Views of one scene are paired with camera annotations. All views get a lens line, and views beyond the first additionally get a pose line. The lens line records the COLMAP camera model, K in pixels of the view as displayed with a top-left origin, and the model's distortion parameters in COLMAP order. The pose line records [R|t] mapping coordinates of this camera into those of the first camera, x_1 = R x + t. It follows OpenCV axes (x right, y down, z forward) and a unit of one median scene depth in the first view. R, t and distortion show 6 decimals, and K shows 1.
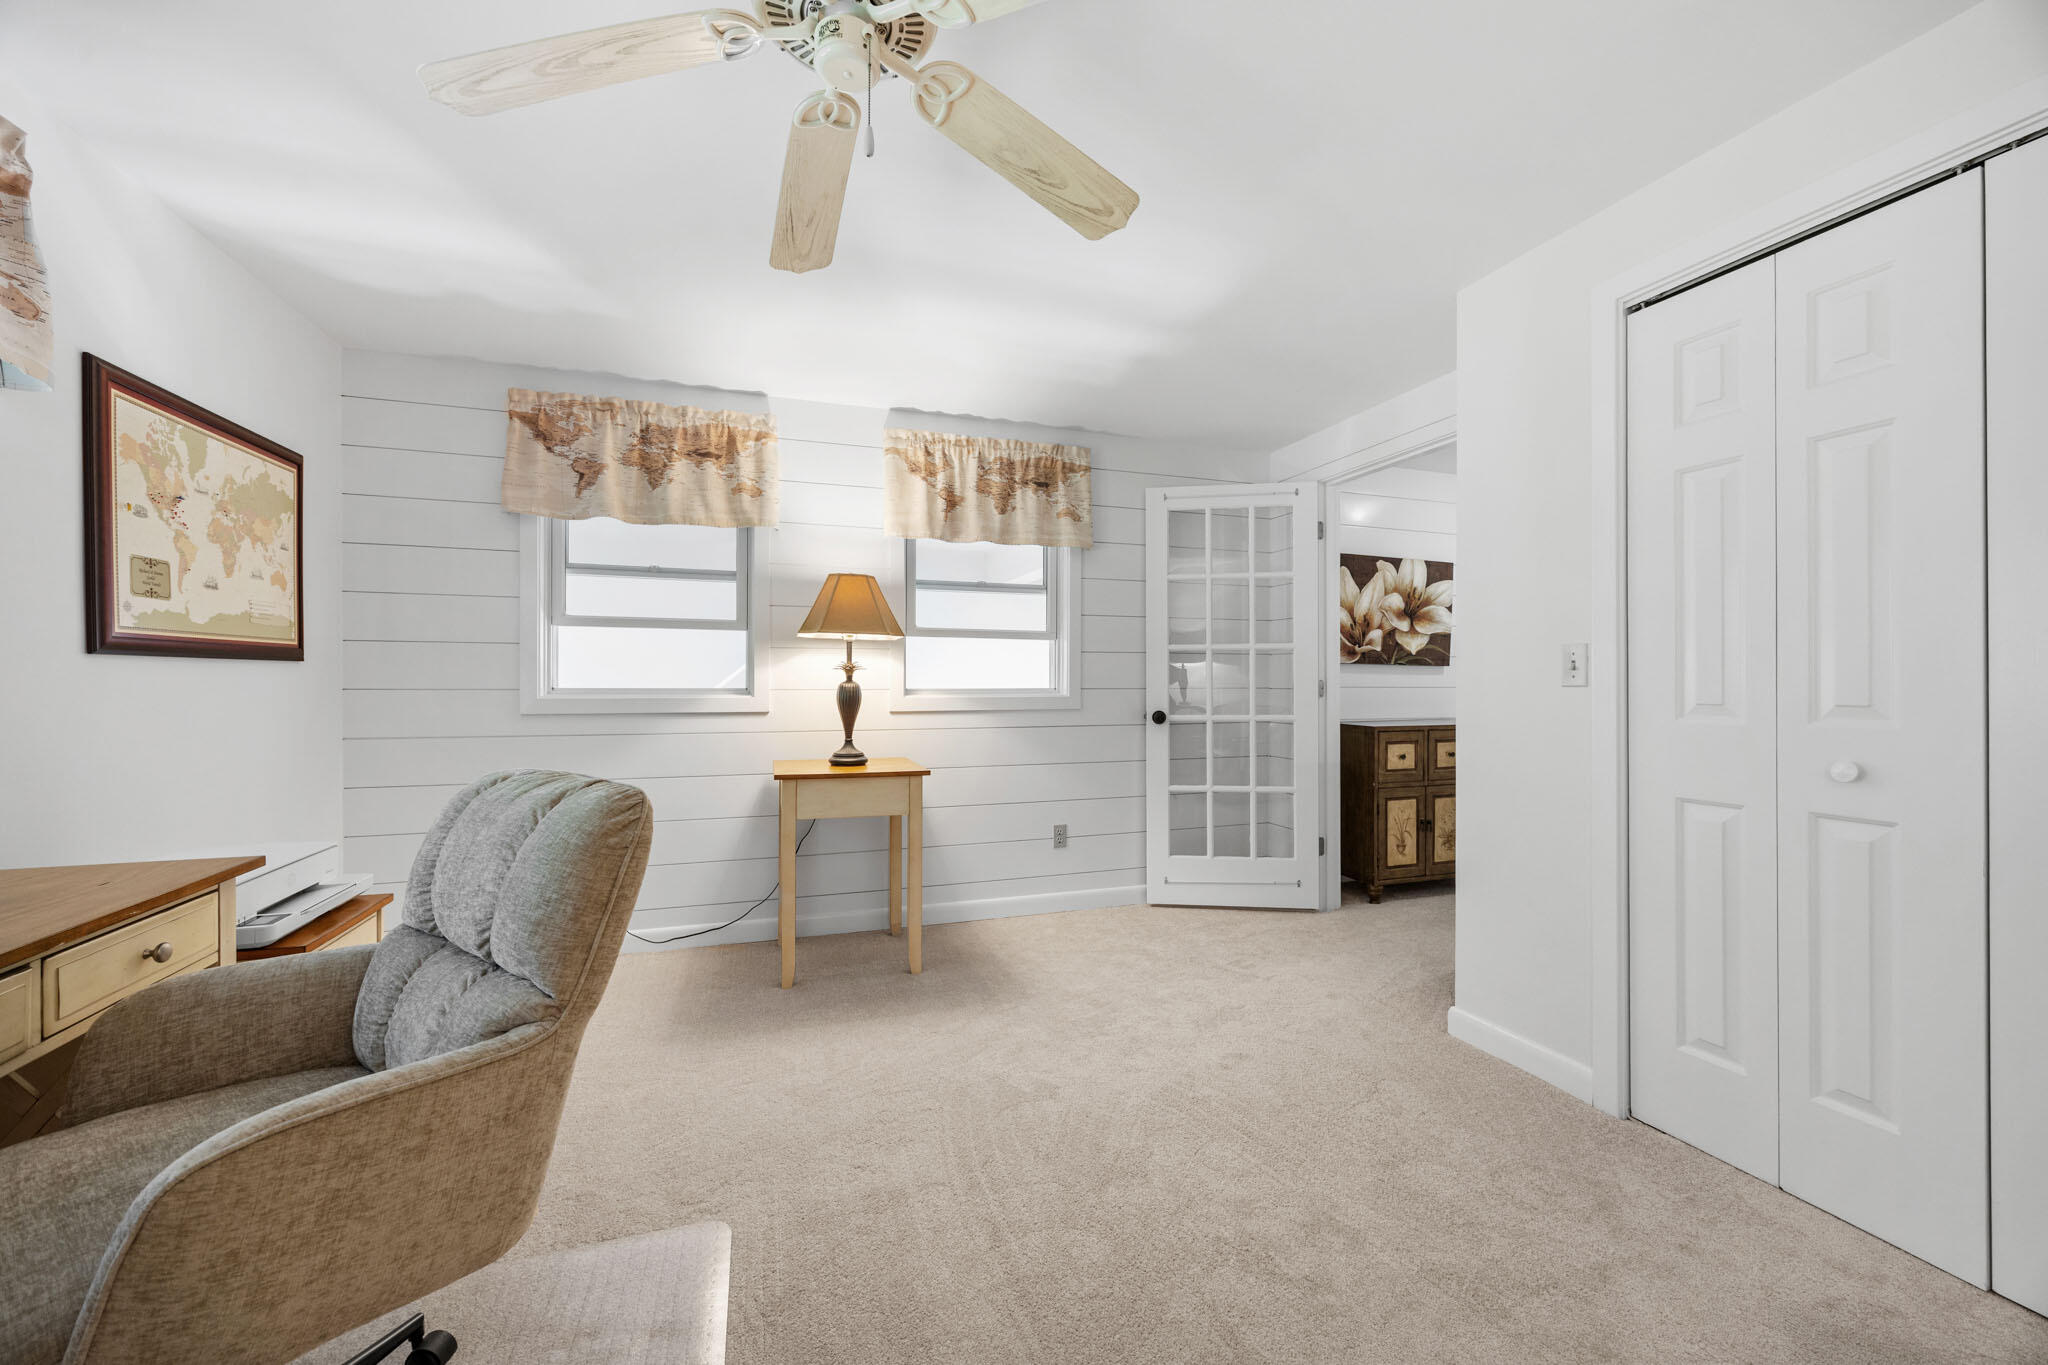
lens RADIAL K [[775.5, 0, 1030.6], [0, 775.5, 681.2], [0, 0, 1]] dist [-0.003994, -0.000407]
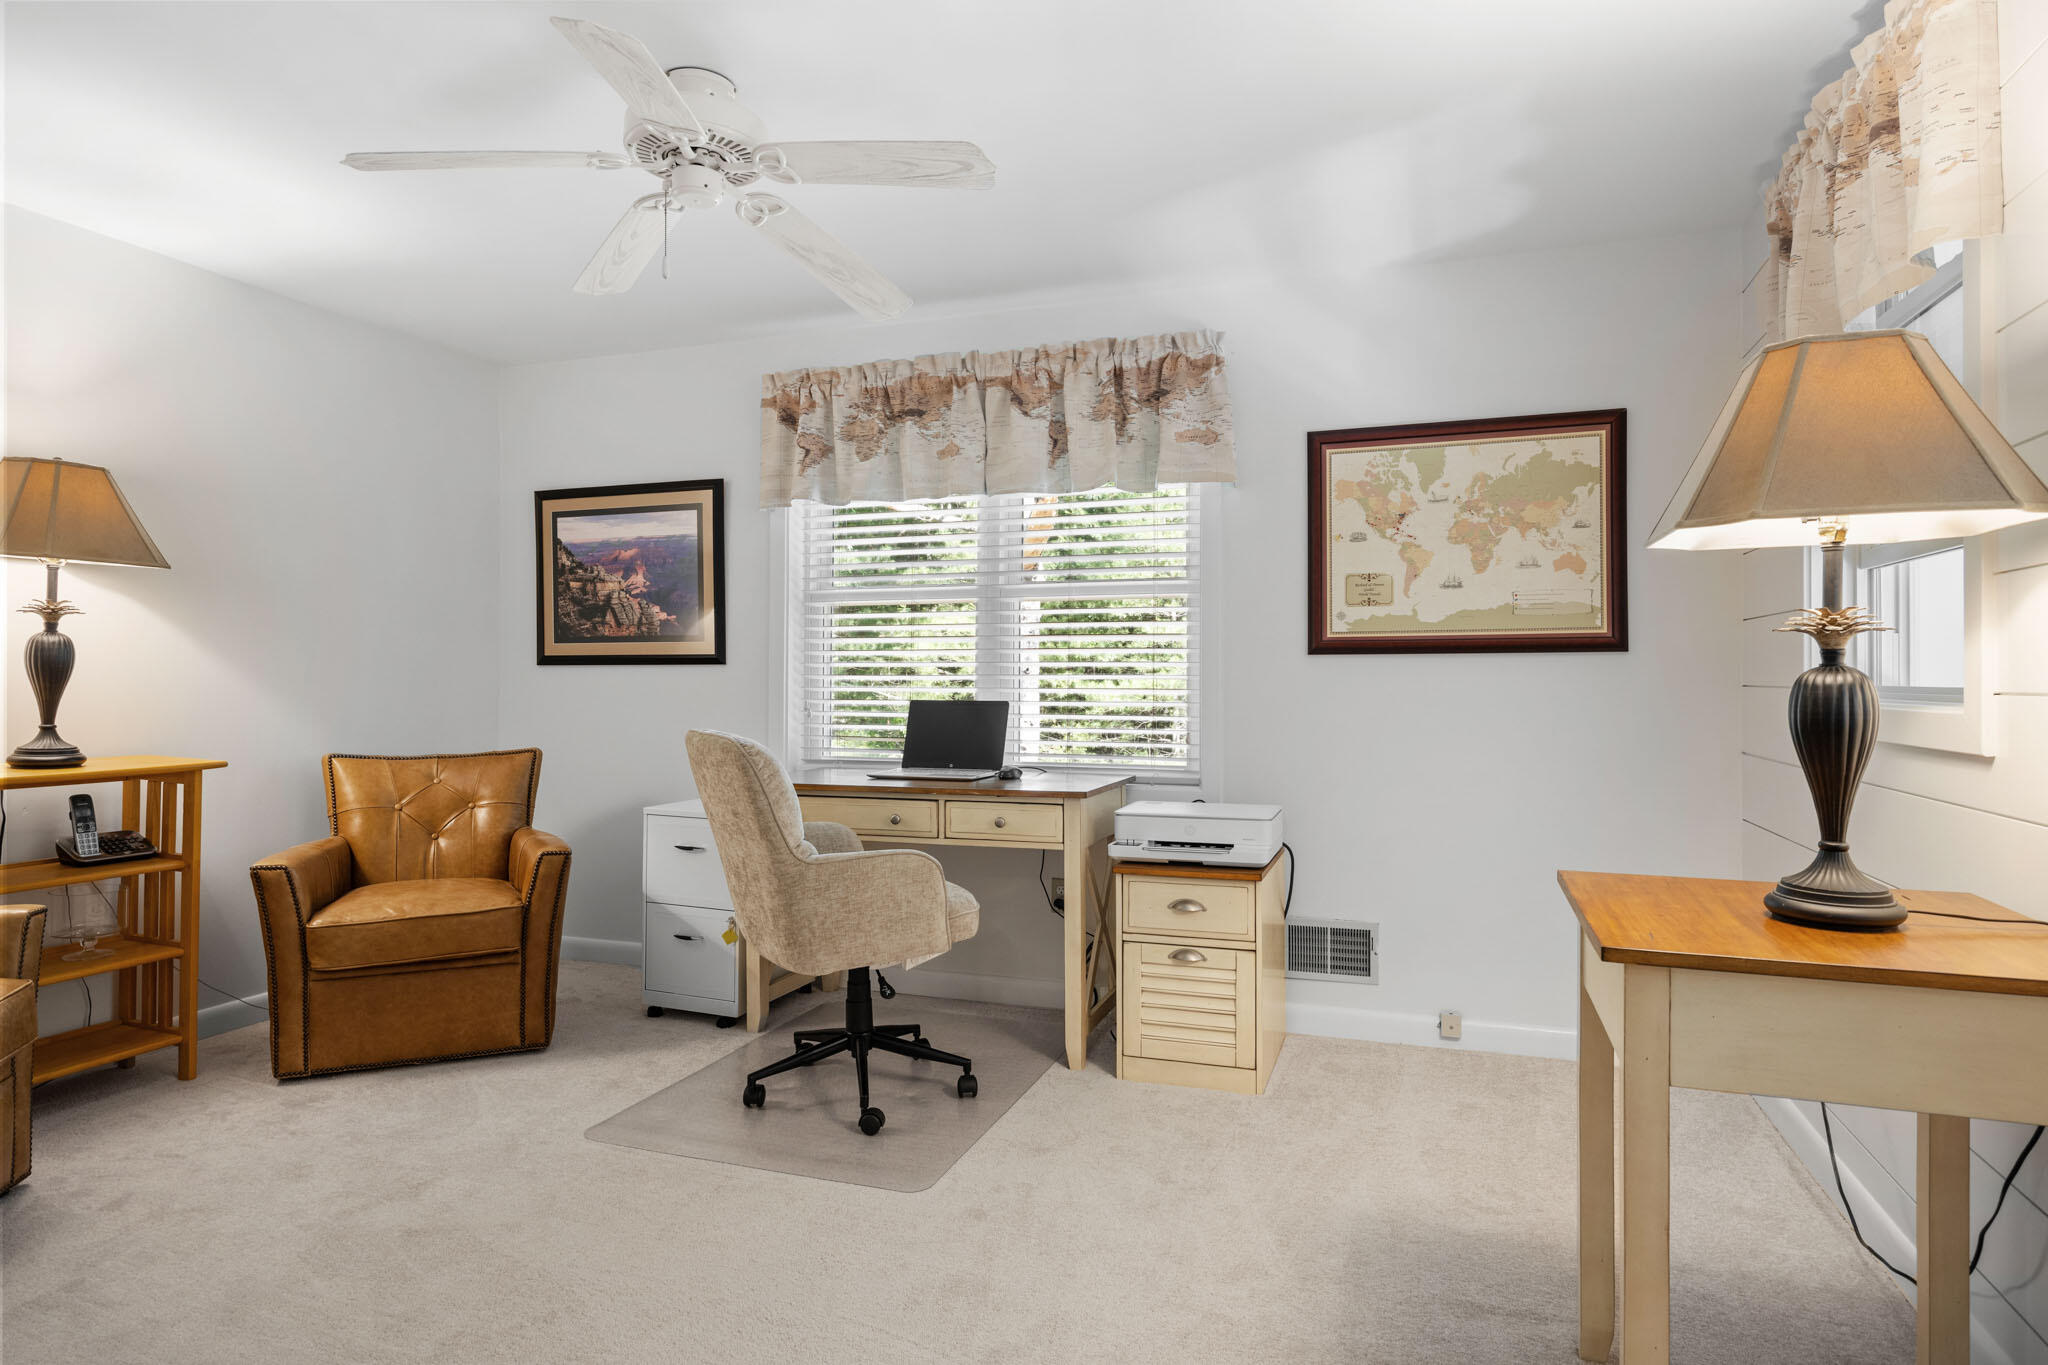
lens RADIAL K [[1138.2, 0, 1023.7], [0, 1138.2, 671.4], [0, 0, 1]] dist [0.004766, 0.002272]
pose [[-0.627532, -0.008257, -0.778547, 0.263143], [-0.003183, 0.999963, -0.008040, 0.004678], [0.778584, -0.002567, -0.627535, 0.761447]]
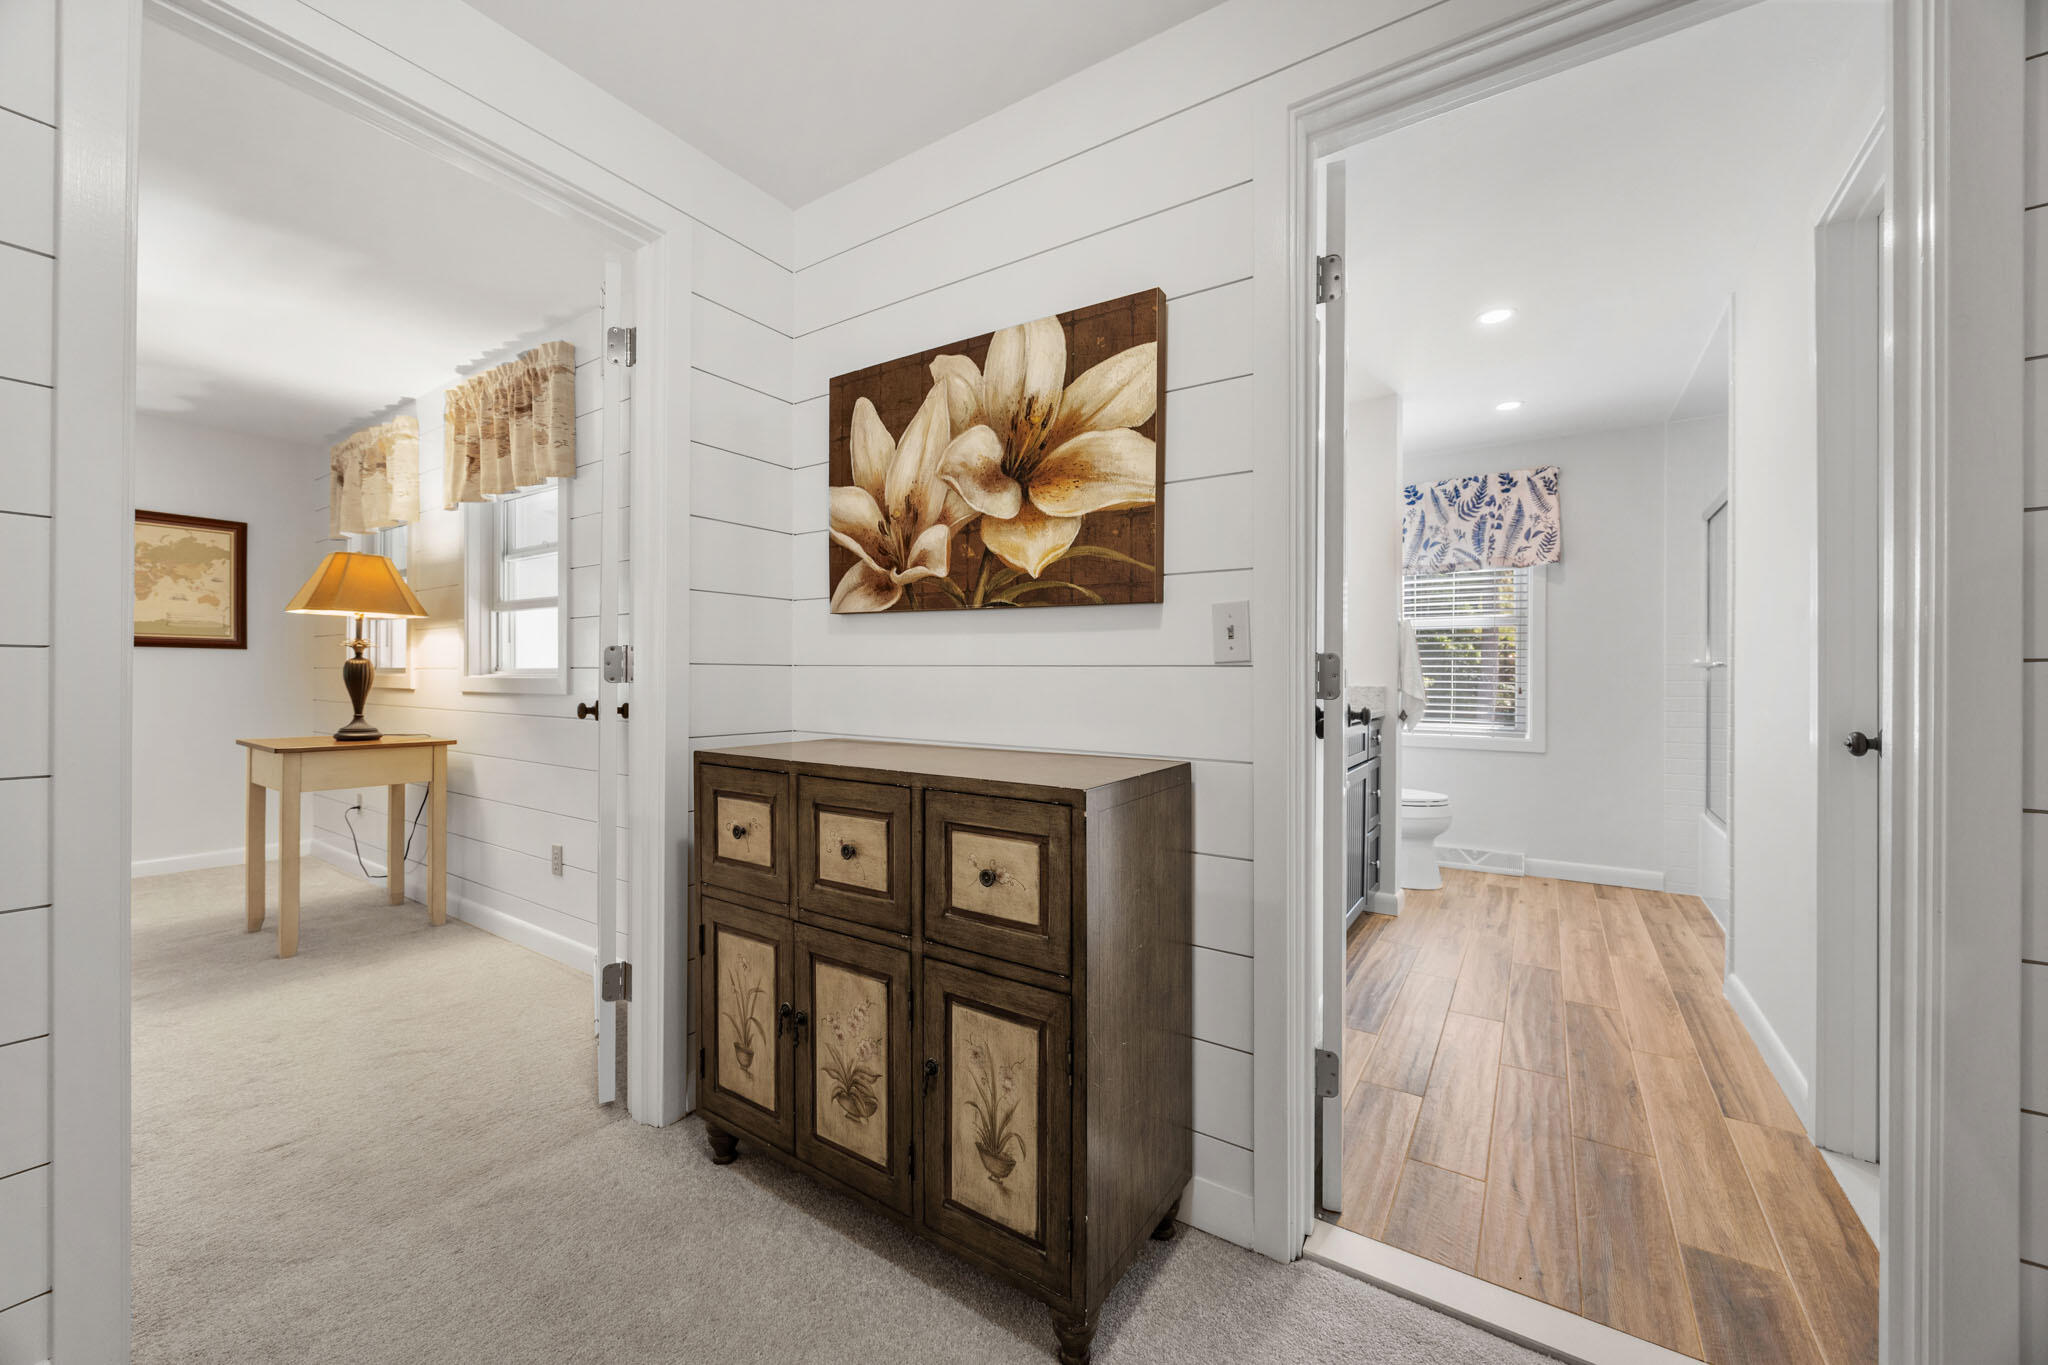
lens RADIAL K [[775.5, 0, 1030.6], [0, 775.5, 681.2], [0, 0, 1]] dist [-0.003994, -0.000407]
pose [[0.606864, 0.005524, -0.794786, 0.815513], [-0.009290, 0.999957, -0.000144, 0.016083], [0.794751, 0.007471, 0.606889, 0.797187]]
